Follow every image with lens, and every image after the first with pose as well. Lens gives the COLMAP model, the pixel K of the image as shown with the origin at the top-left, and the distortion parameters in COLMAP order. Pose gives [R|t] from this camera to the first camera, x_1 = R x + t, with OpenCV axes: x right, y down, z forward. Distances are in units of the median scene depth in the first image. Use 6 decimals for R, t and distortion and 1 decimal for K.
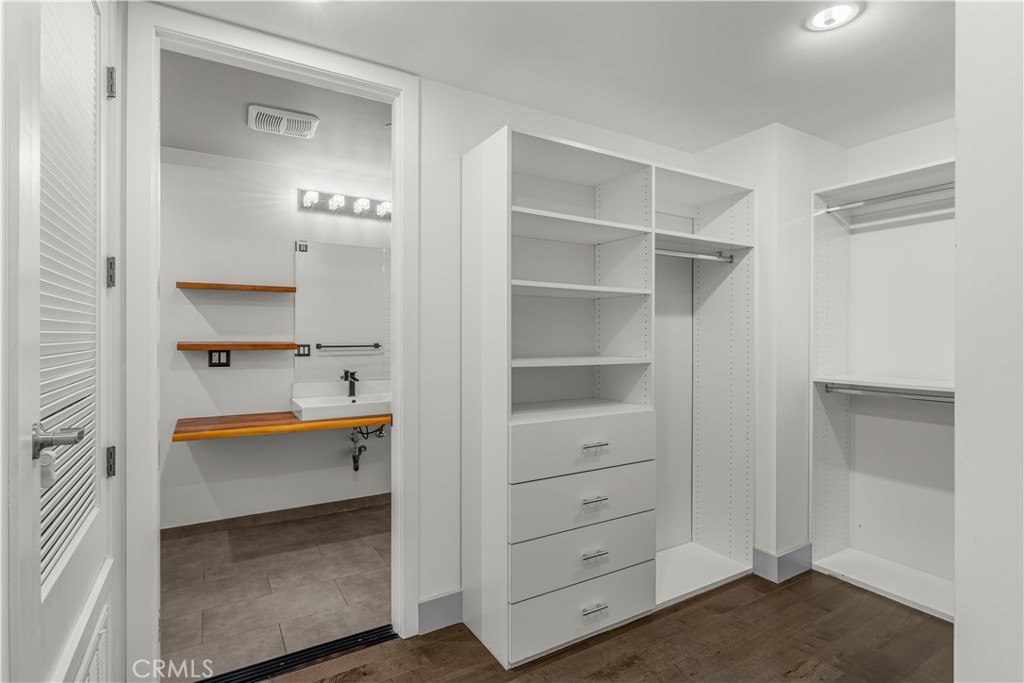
lens RADIAL K [[509.4, 0, 516.5], [0, 509.4, 337.9], [0, 0, 1]] dist [-0.002240, -0.001204]
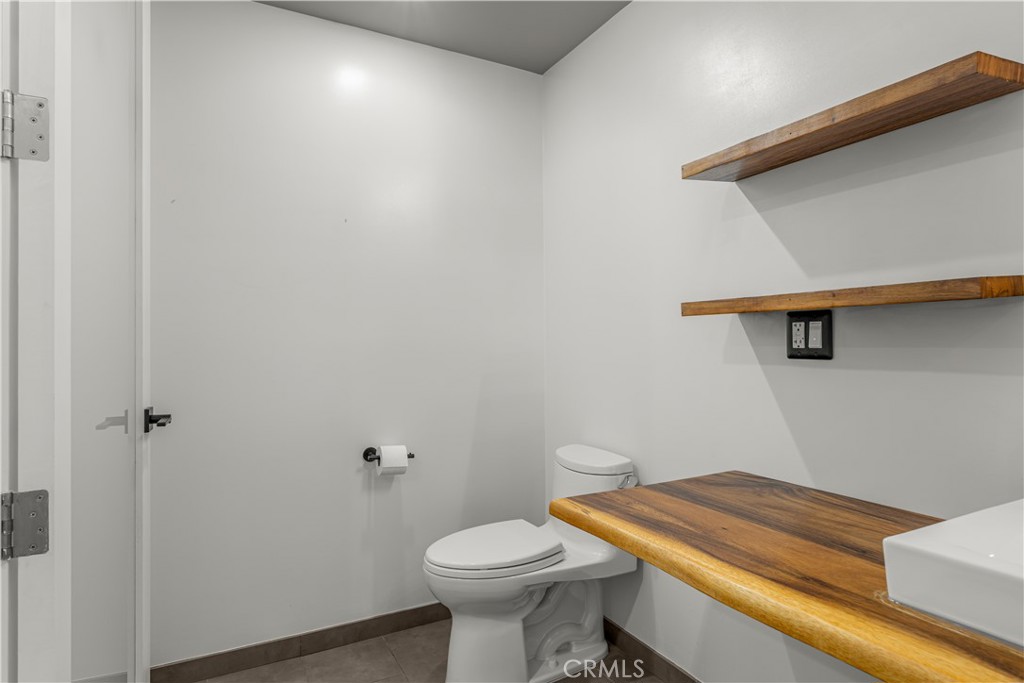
lens RADIAL K [[551.3, 0, 517.3], [0, 551.3, 341.7], [0, 0, 1]] dist [-0.002236, -0.000504]
pose [[-0.059831, -0.004122, -0.998200, -0.183188], [0.004122, 0.999982, -0.004377, 0.052677], [0.998200, -0.004377, -0.059813, 0.955560]]
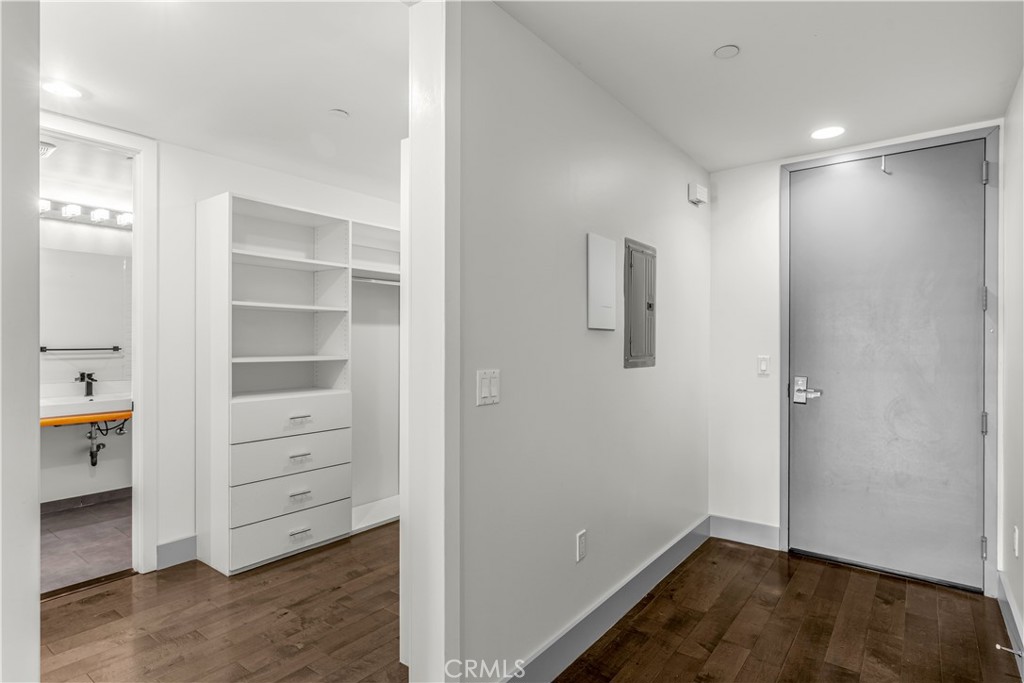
lens RADIAL K [[551.3, 0, 519.7], [0, 551.3, 341.5], [0, 0, 1]] dist [-0.002236, -0.000504]
pose [[0.932870, 0.000884, 0.360212, 0.134755], [-0.001774, 0.999996, 0.002140, -0.004493], [-0.360209, -0.002635, 0.932868, -0.525626]]
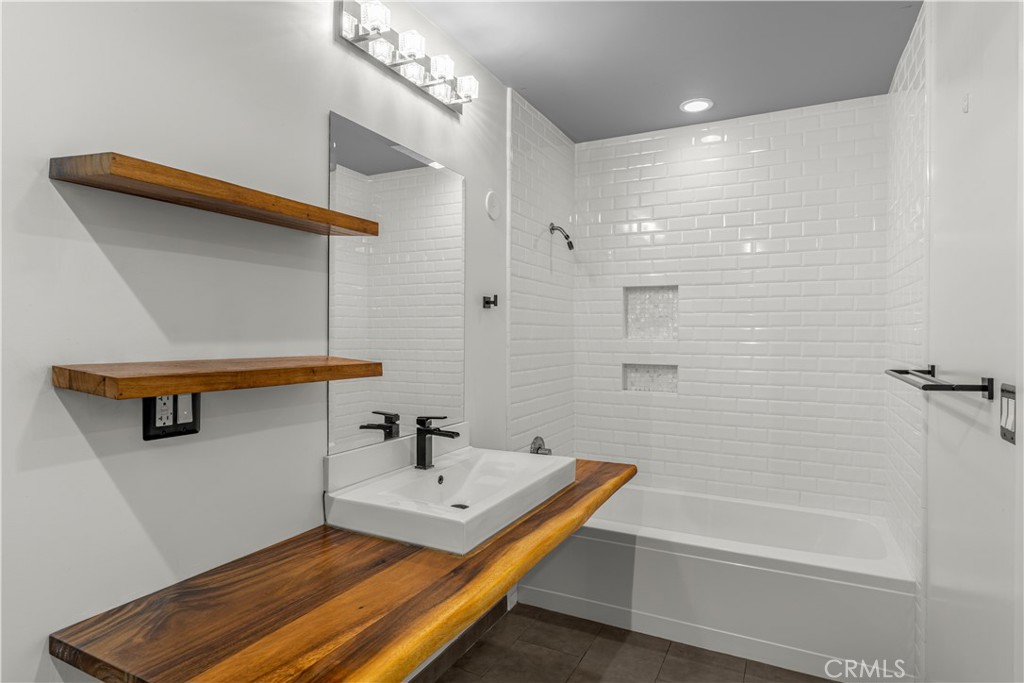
lens RADIAL K [[551.3, 0, 504.8], [0, 551.3, 343.9], [0, 0, 1]] dist [-0.002236, -0.000504]
pose [[0.867884, -0.008085, 0.496700, -0.681357], [0.005197, 0.999961, 0.007196, -0.006667], [-0.496739, -0.003664, 0.867892, 0.688008]]
